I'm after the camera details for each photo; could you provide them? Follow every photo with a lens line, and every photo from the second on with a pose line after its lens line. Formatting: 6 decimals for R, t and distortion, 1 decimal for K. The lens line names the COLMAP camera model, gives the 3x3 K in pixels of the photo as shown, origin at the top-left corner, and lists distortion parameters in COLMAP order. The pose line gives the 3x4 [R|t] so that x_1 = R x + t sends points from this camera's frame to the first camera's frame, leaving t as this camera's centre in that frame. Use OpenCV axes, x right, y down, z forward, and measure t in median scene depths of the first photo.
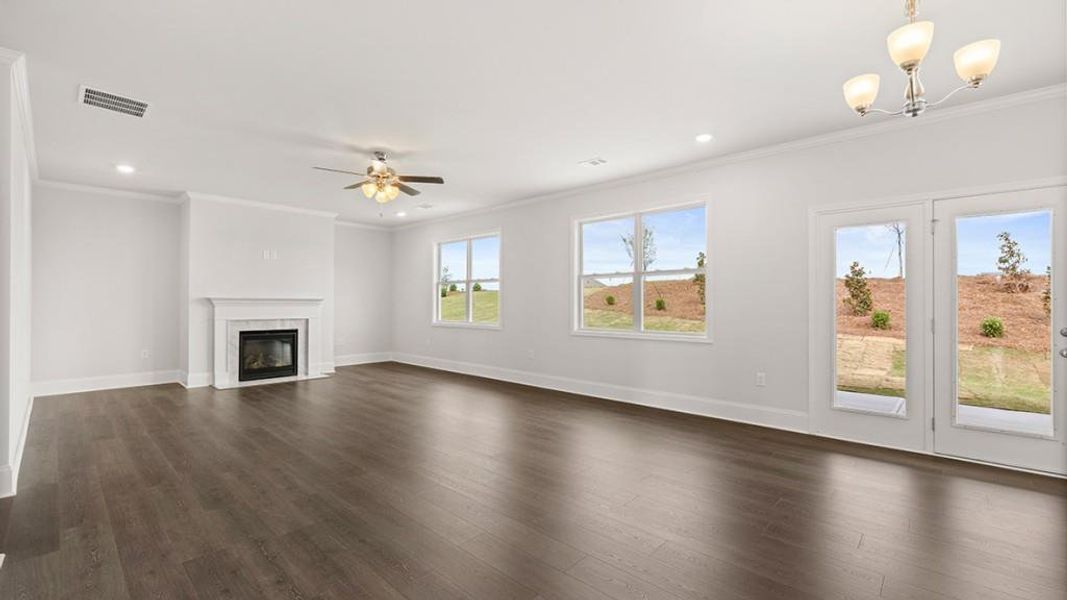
lens RADIAL K [[445.3, 0, 533.5], [0, 445.3, 300.0], [0, 0, 1]] dist [0.000561, -0.000084]
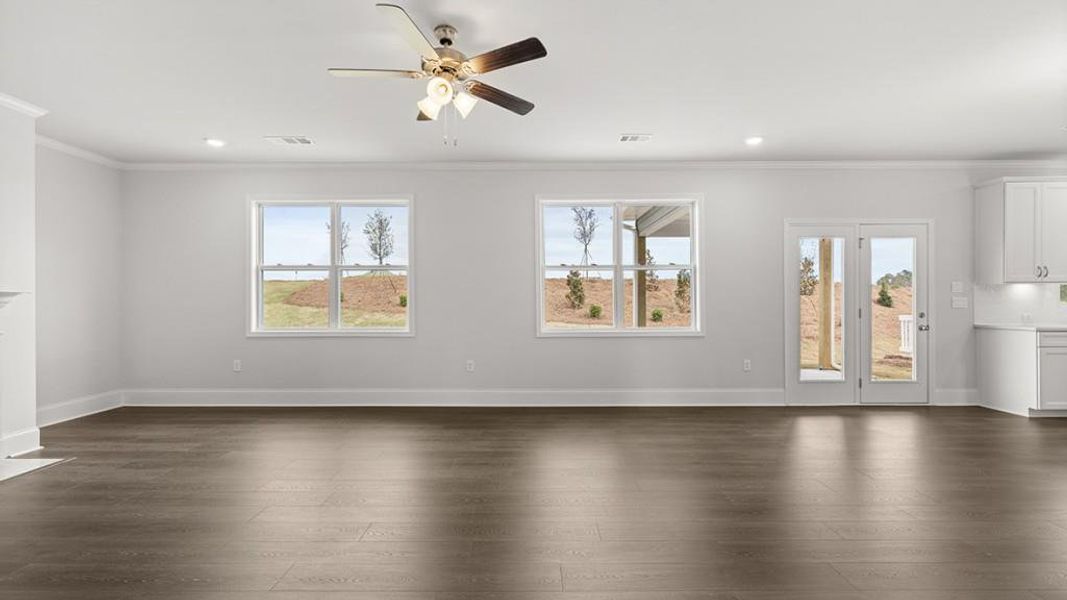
lens RADIAL K [[448.1, 0, 533.5], [0, 448.1, 300.0], [0, 0, 1]] dist [-0.000734, -0.000144]
pose [[0.736218, -0.006026, 0.676718, -0.382455], [0.000422, 0.999964, 0.008445, 0.001568], [-0.676745, -0.005932, 0.736194, 0.305548]]
